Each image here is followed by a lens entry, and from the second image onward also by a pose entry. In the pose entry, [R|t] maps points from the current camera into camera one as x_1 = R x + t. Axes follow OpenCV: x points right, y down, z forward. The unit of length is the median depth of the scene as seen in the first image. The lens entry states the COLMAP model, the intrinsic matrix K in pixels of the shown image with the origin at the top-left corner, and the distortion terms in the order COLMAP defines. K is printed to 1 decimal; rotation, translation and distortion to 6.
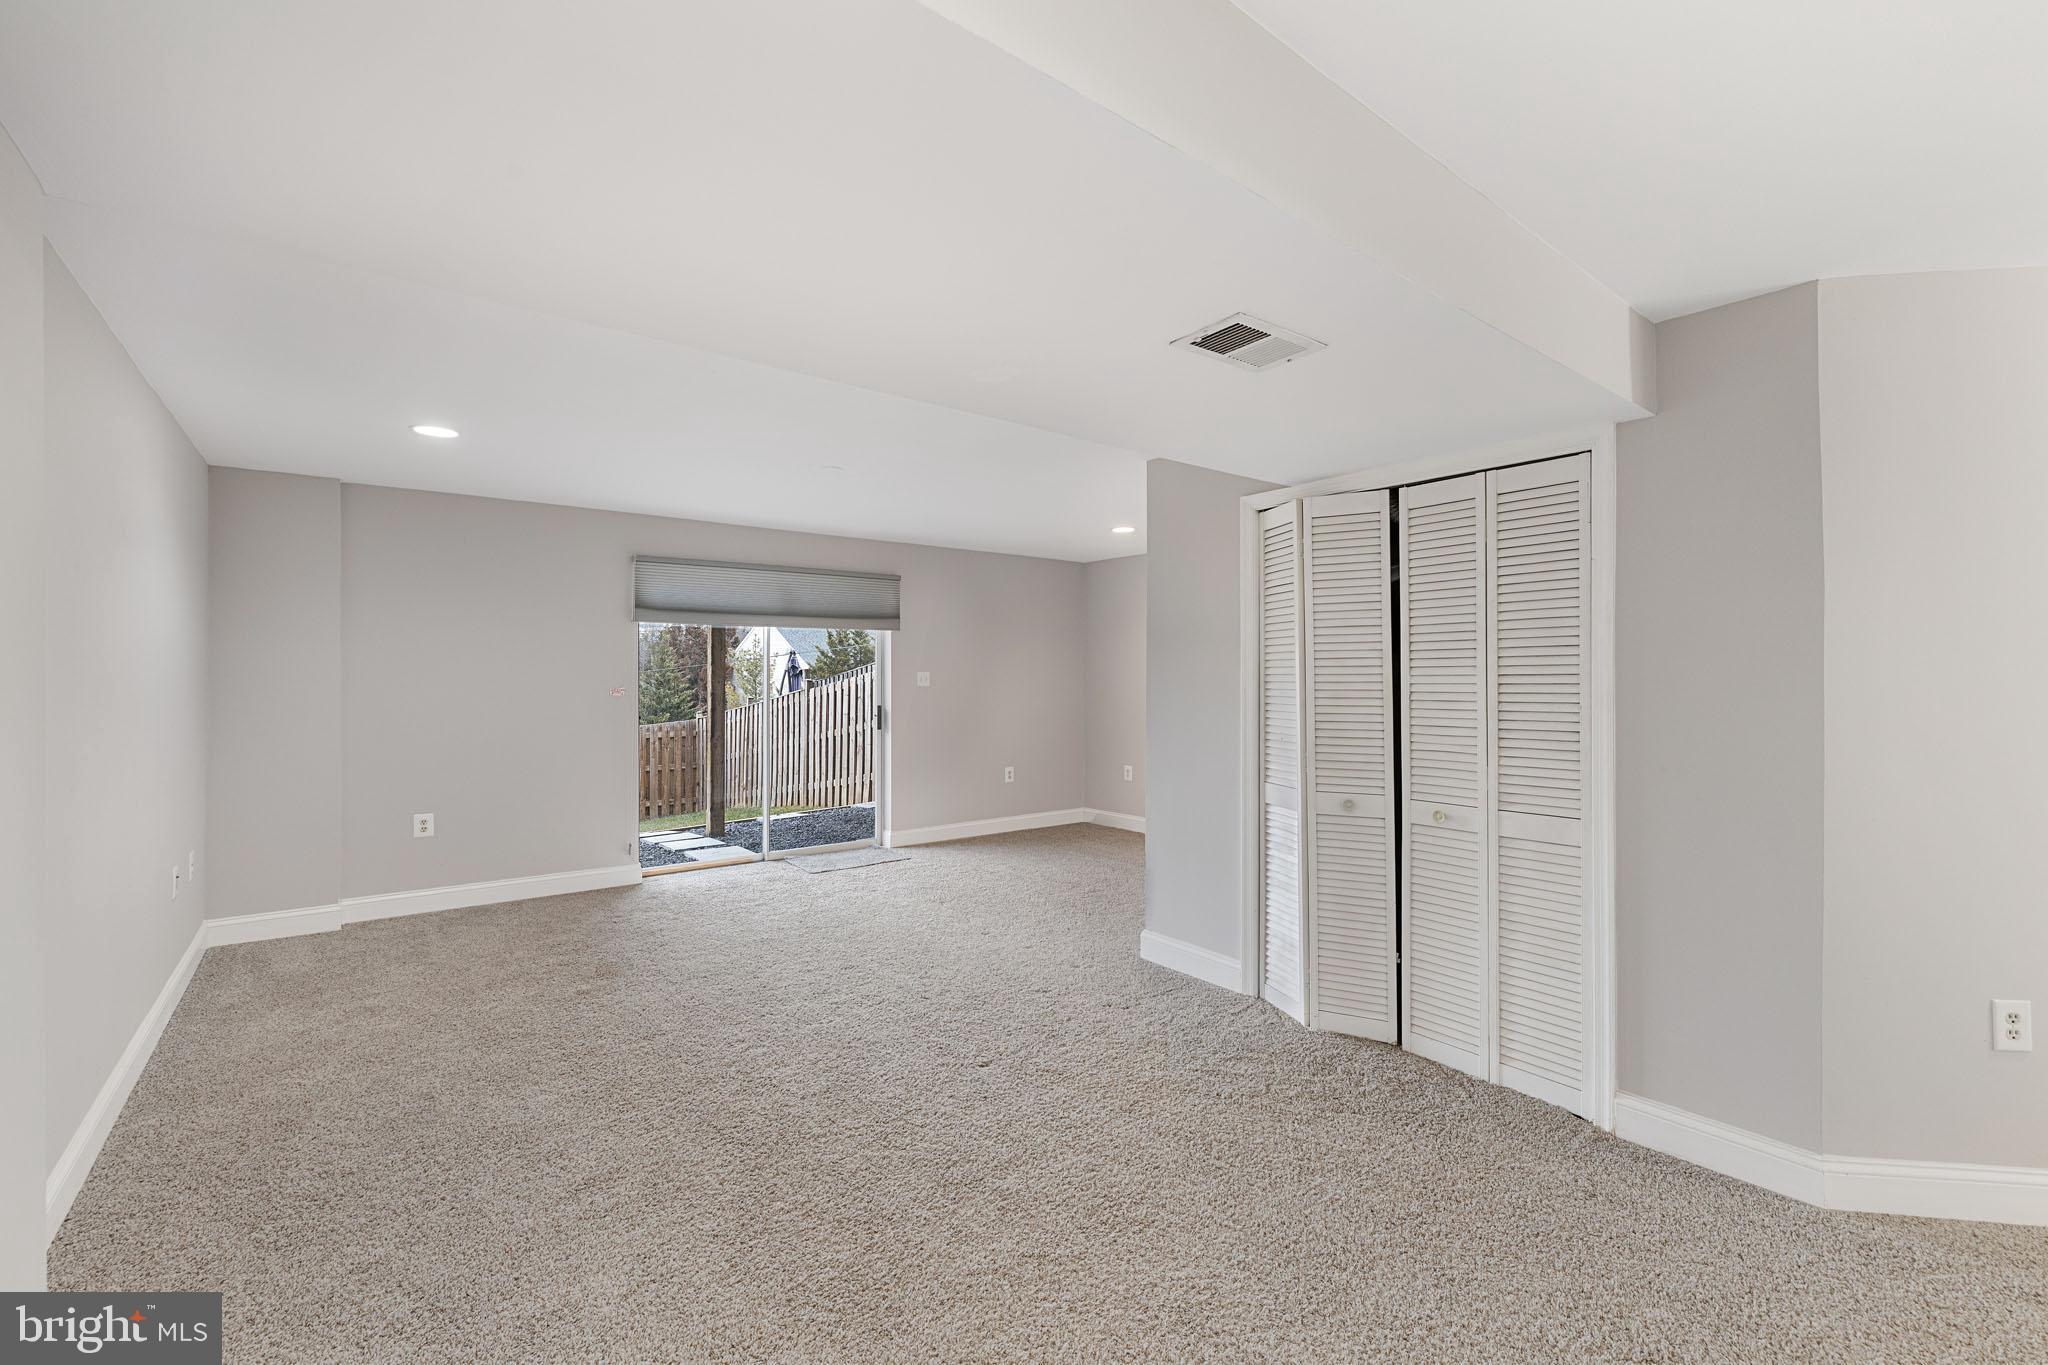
lens RADIAL K [[869.4, 0, 1025.6], [0, 869.4, 648.1], [0, 0, 1]] dist [0.010165, -0.000139]
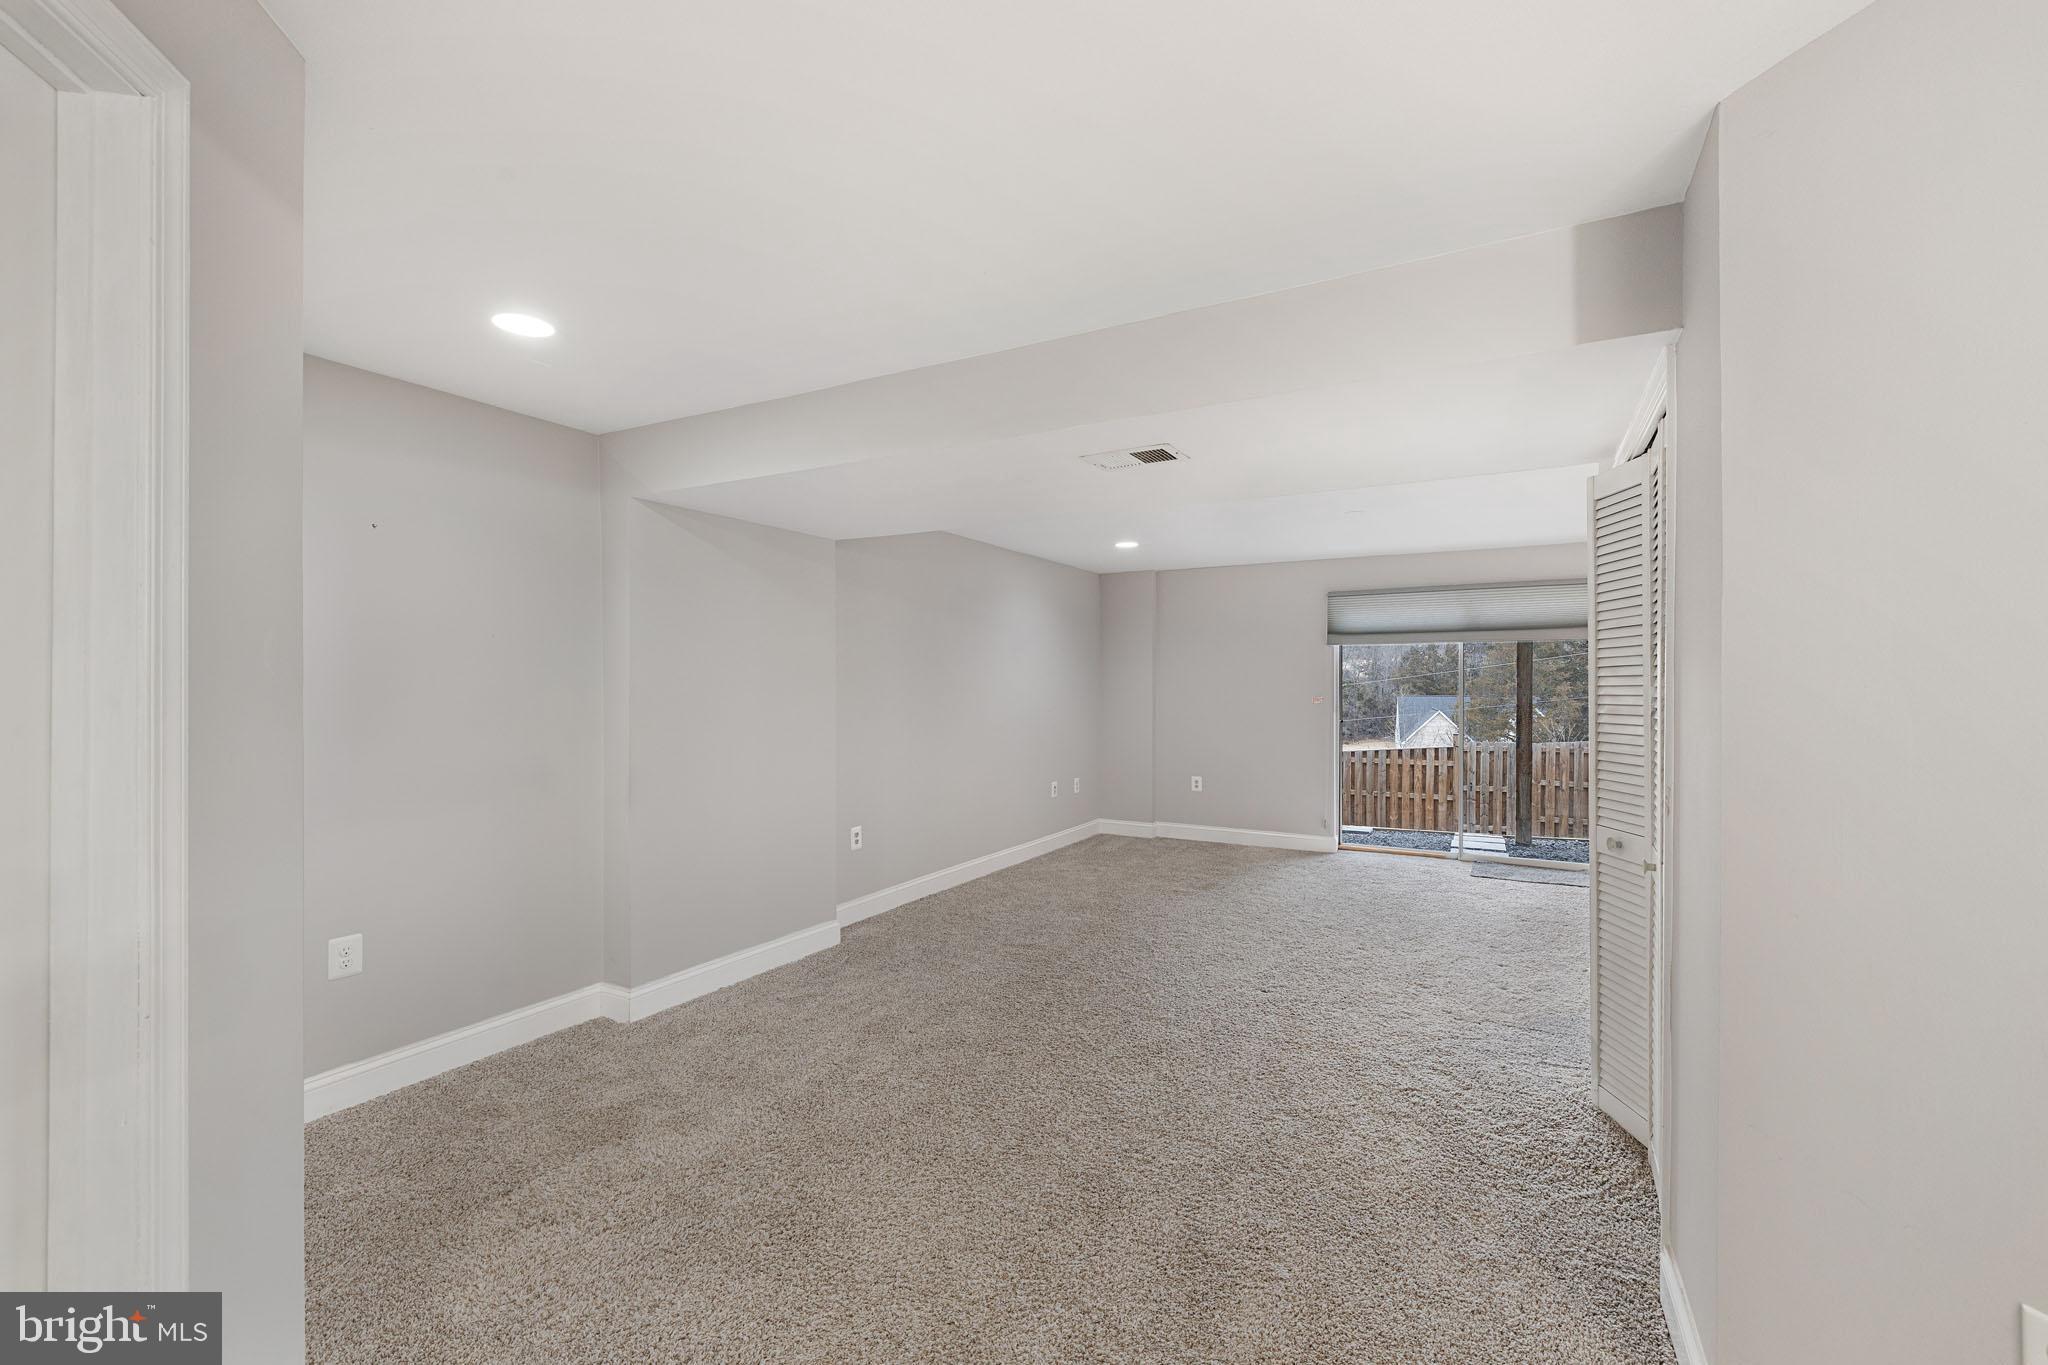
lens RADIAL K [[869.4, 0, 1021.7], [0, 869.4, 688.0], [0, 0, 1]] dist [0.010165, -0.000139]
pose [[0.391166, 0.001862, -0.920318, 0.756212], [0.029359, 0.999464, 0.014501, 0.000047], [0.919852, -0.032691, 0.390901, 0.136037]]
